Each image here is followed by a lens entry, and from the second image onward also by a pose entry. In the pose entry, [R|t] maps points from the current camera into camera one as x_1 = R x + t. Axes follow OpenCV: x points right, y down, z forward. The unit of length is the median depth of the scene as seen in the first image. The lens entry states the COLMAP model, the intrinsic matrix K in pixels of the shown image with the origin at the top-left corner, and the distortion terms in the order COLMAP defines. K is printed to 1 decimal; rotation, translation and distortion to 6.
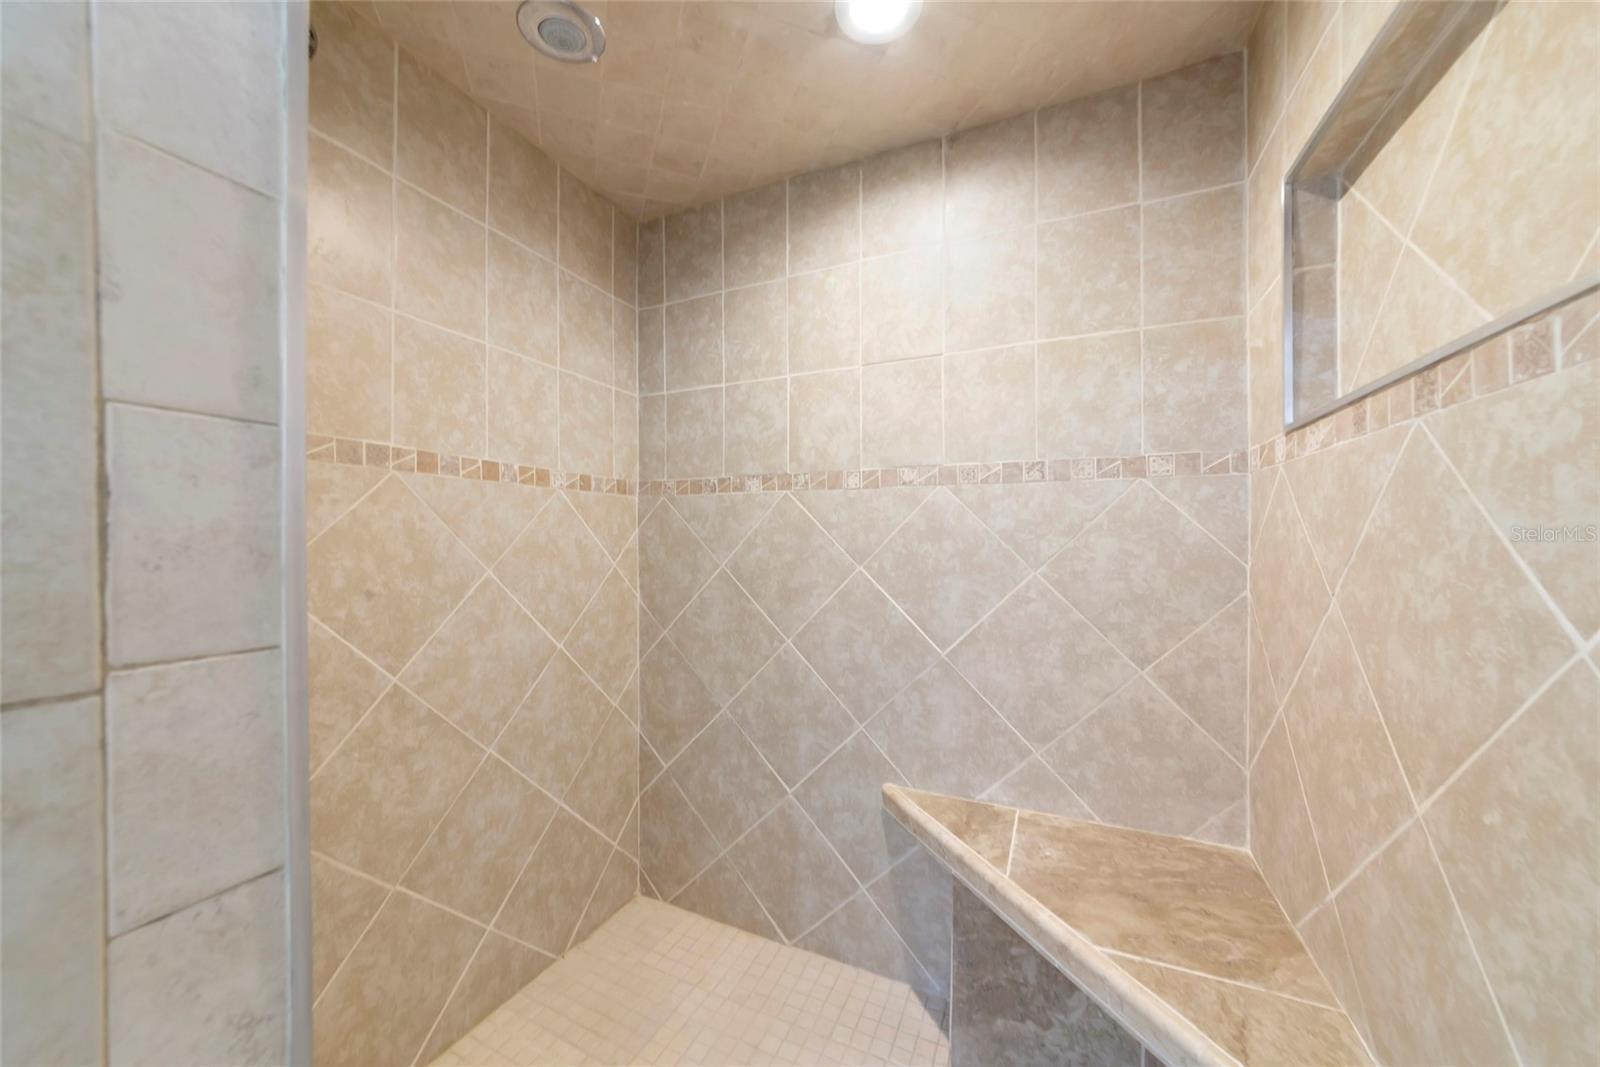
lens RADIAL K [[564.9, 0, 807.3], [0, 564.9, 528.7], [0, 0, 1]] dist [-0.003523, 0.000820]
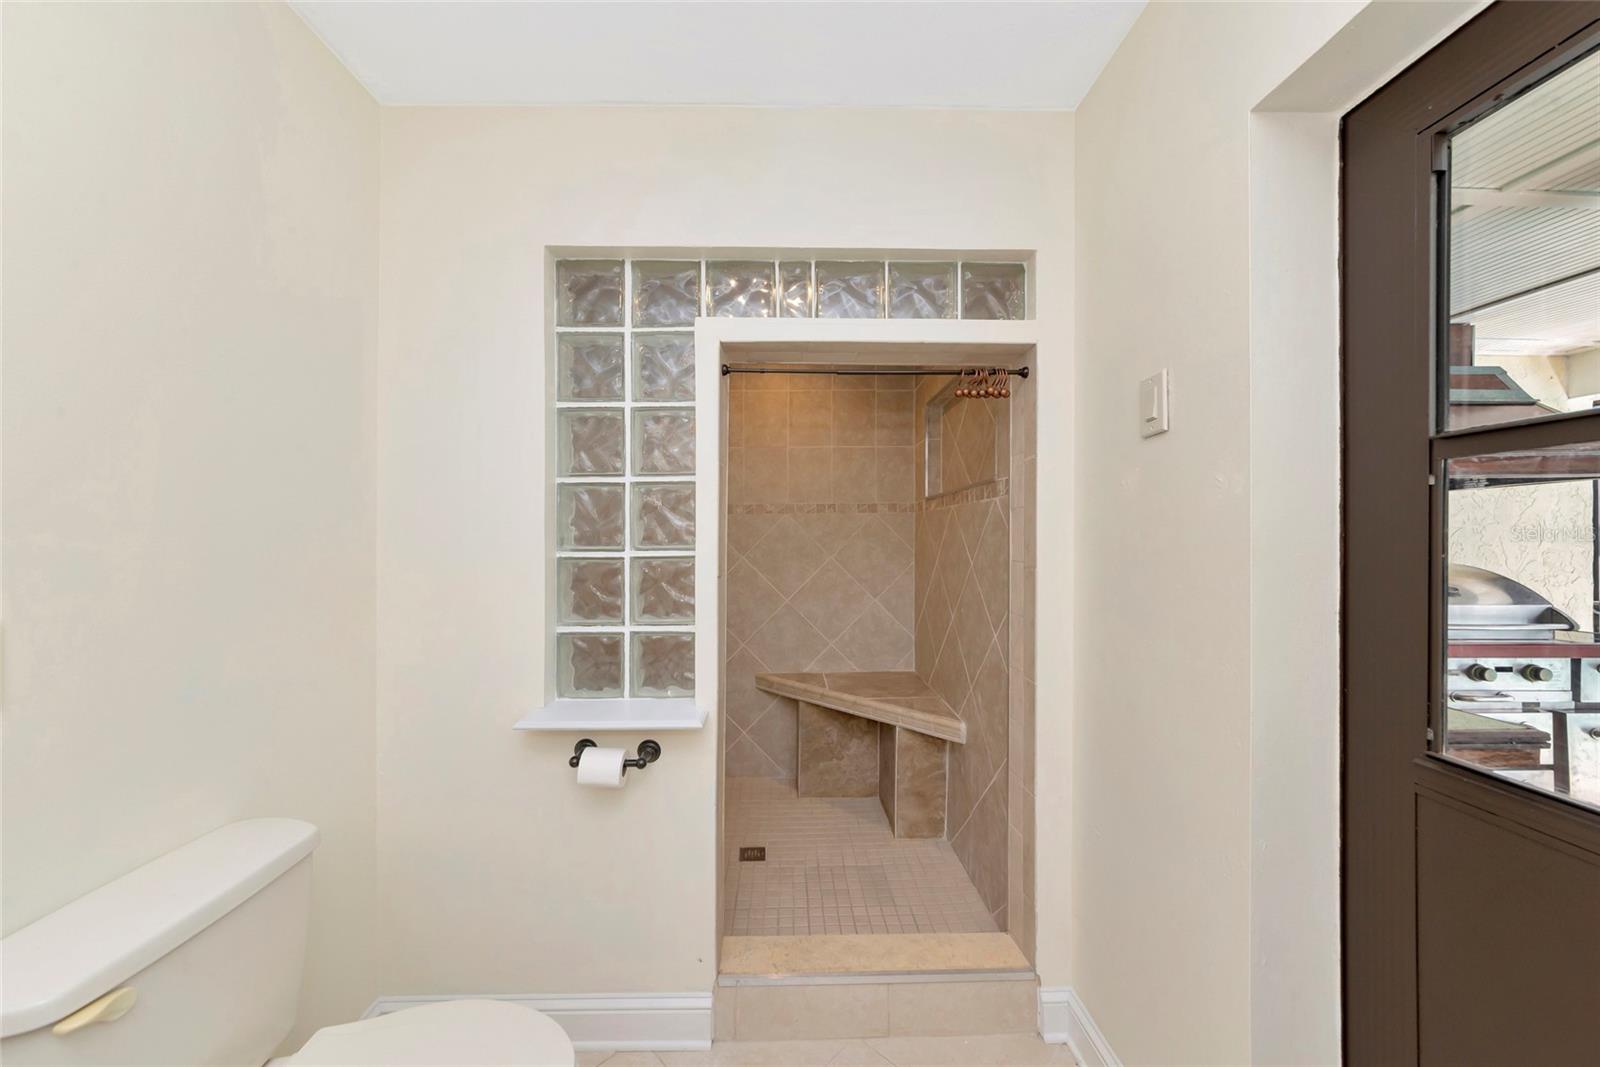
lens RADIAL K [[564.9, 0, 793.5], [0, 564.9, 535.3], [0, 0, 1]] dist [-0.003523, 0.000820]
pose [[0.899208, -0.006122, 0.437479, -0.672767], [0.003004, 0.999965, 0.007818, -0.019566], [-0.437511, -0.005715, 0.899195, -0.865780]]
